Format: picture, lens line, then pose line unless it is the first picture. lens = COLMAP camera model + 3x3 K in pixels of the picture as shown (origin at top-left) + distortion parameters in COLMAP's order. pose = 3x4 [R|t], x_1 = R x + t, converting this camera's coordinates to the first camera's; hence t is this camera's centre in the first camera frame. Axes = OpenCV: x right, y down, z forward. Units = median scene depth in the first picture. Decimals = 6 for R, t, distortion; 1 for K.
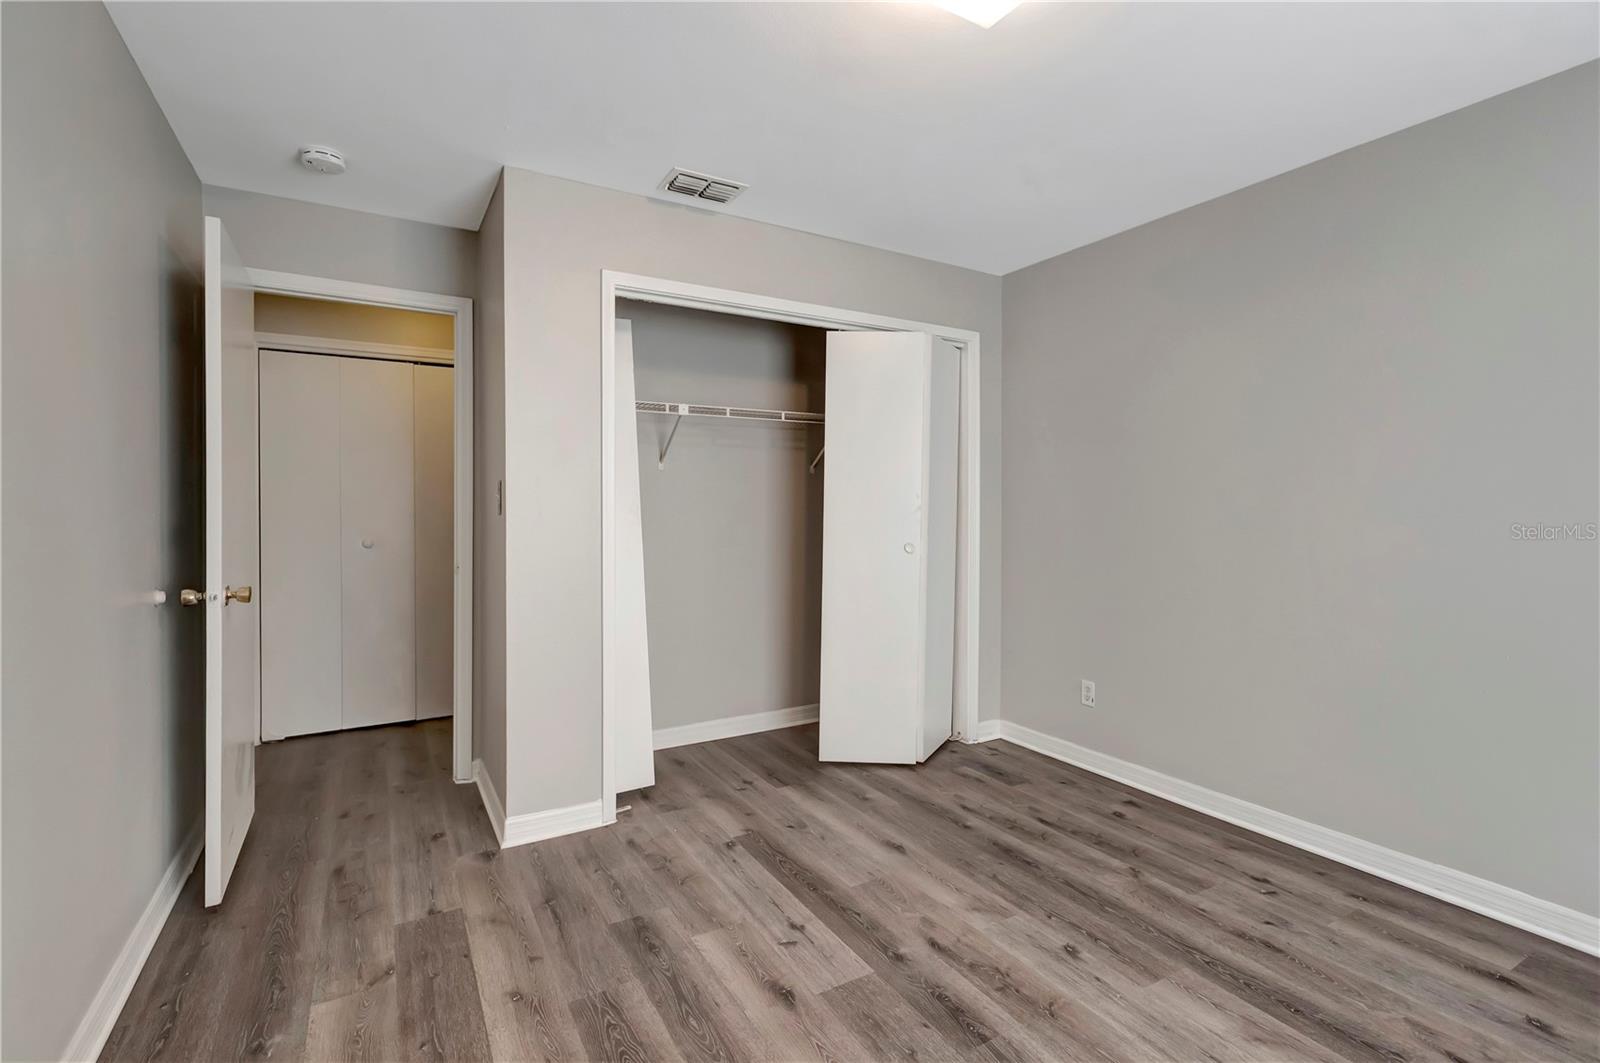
lens RADIAL K [[734.8, 0, 795.8], [0, 734.8, 535.2], [0, 0, 1]] dist [0.000216, -0.000318]
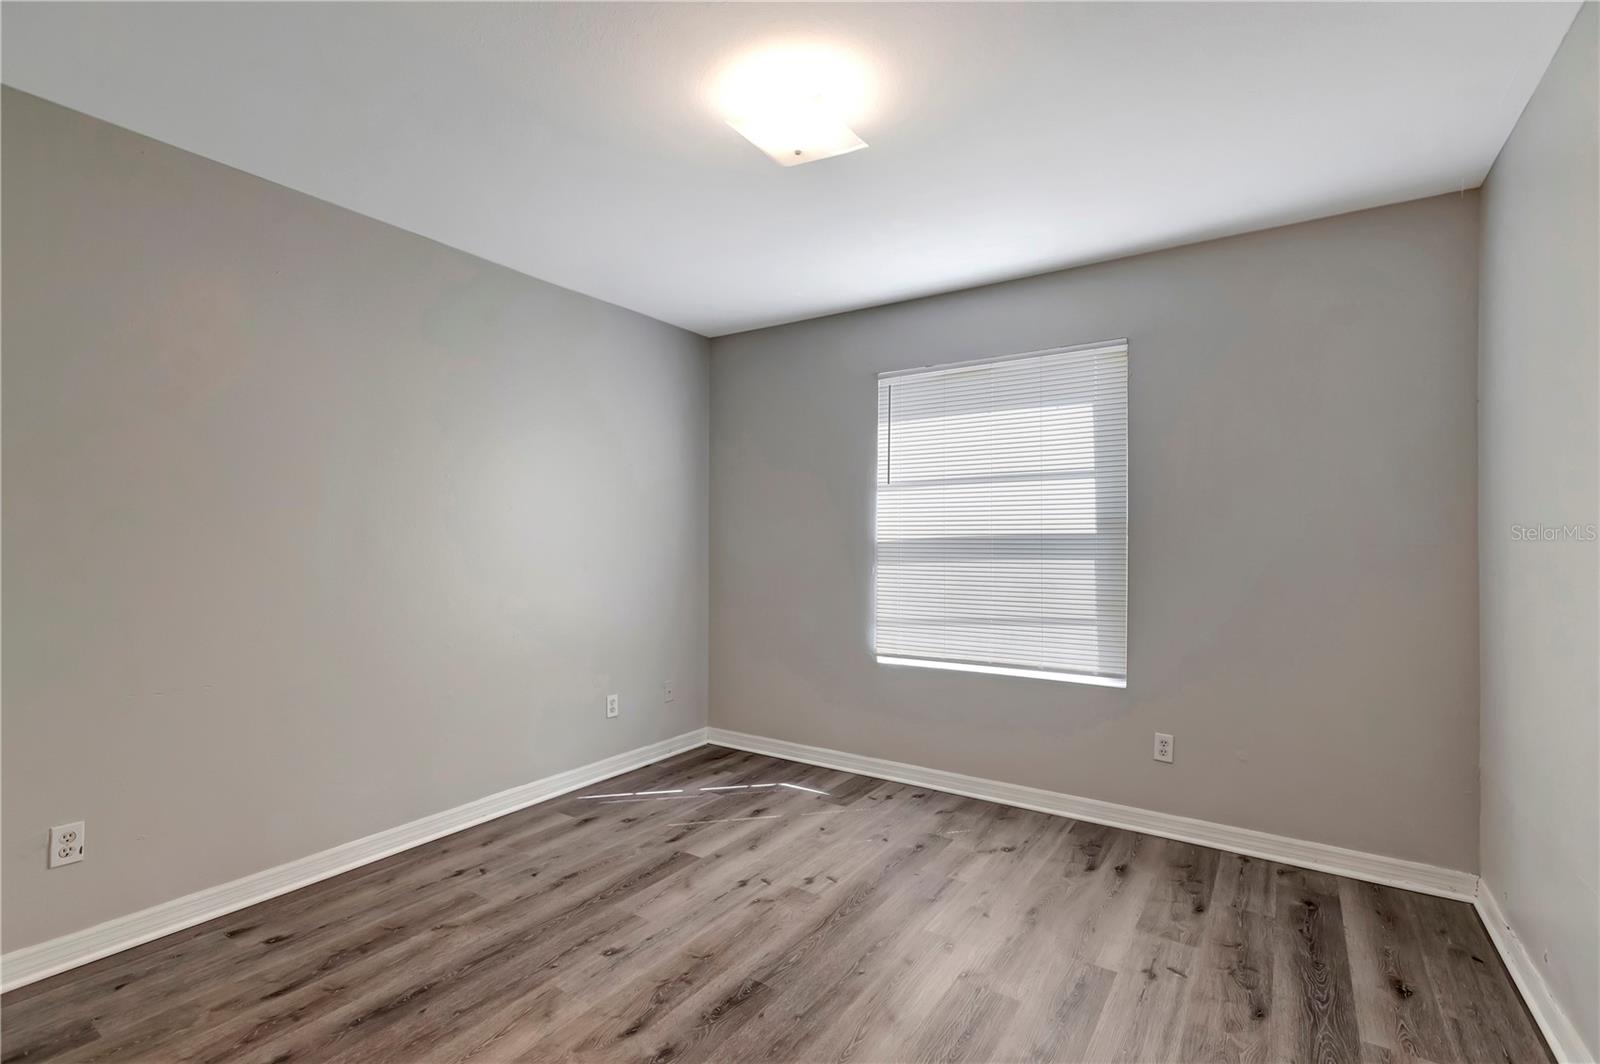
lens RADIAL K [[734.8, 0, 795.8], [0, 734.8, 535.7], [0, 0, 1]] dist [0.000216, -0.000318]
pose [[-0.439487, 0.001945, 0.898247, -0.621521], [0.035292, 0.999263, 0.015104, -0.042954], [-0.897555, 0.038339, -0.439232, 1.058157]]
